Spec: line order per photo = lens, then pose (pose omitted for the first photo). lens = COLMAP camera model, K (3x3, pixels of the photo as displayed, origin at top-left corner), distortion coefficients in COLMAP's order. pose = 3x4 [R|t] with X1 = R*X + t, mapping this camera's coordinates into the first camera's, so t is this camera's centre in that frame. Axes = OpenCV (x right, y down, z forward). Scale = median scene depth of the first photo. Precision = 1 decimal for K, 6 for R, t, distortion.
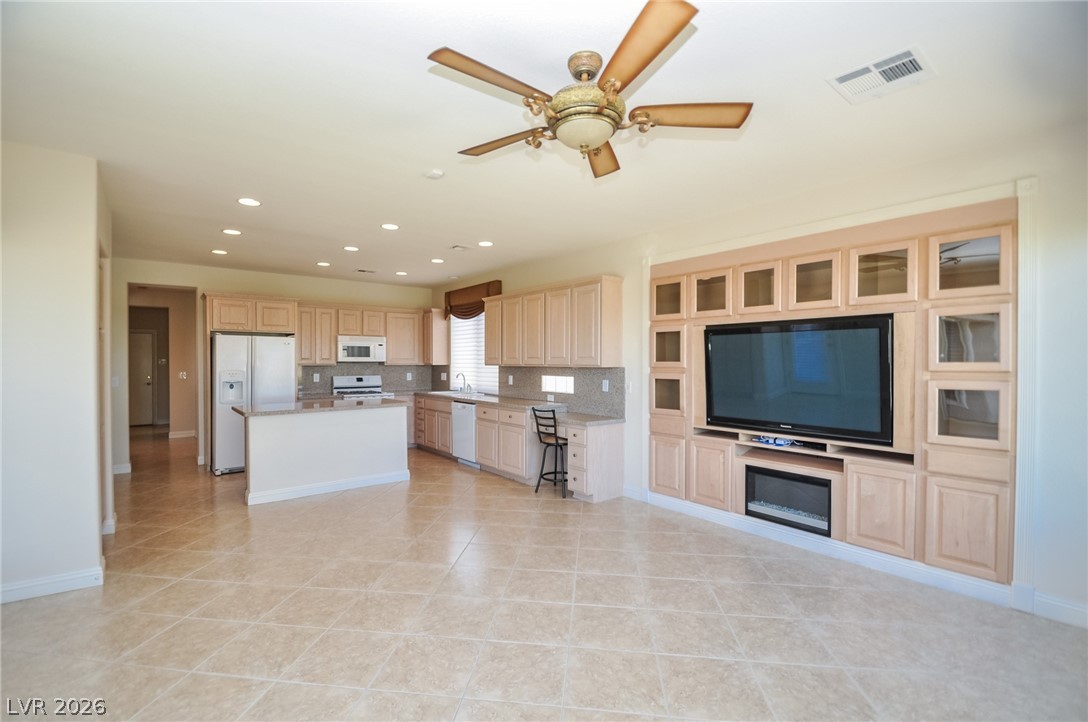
lens RADIAL K [[485.0, 0, 549.9], [0, 485.0, 361.6], [0, 0, 1]] dist [-0.013816, -0.001377]
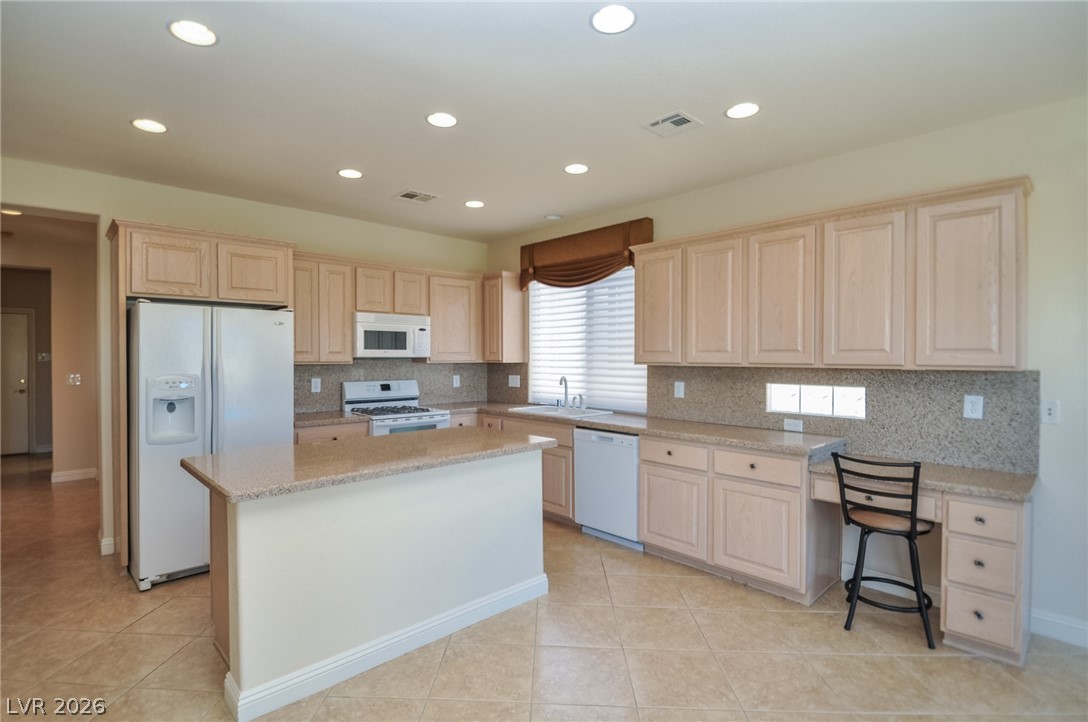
lens RADIAL K [[524.0, 0, 541.6], [0, 524.0, 357.2], [0, 0, 1]] dist [-0.016470, -0.000431]
pose [[0.997194, 0.000692, 0.074863, -0.284417], [-0.000801, 0.999999, 0.001425, -0.001242], [-0.074862, -0.001481, 0.997193, 0.388549]]
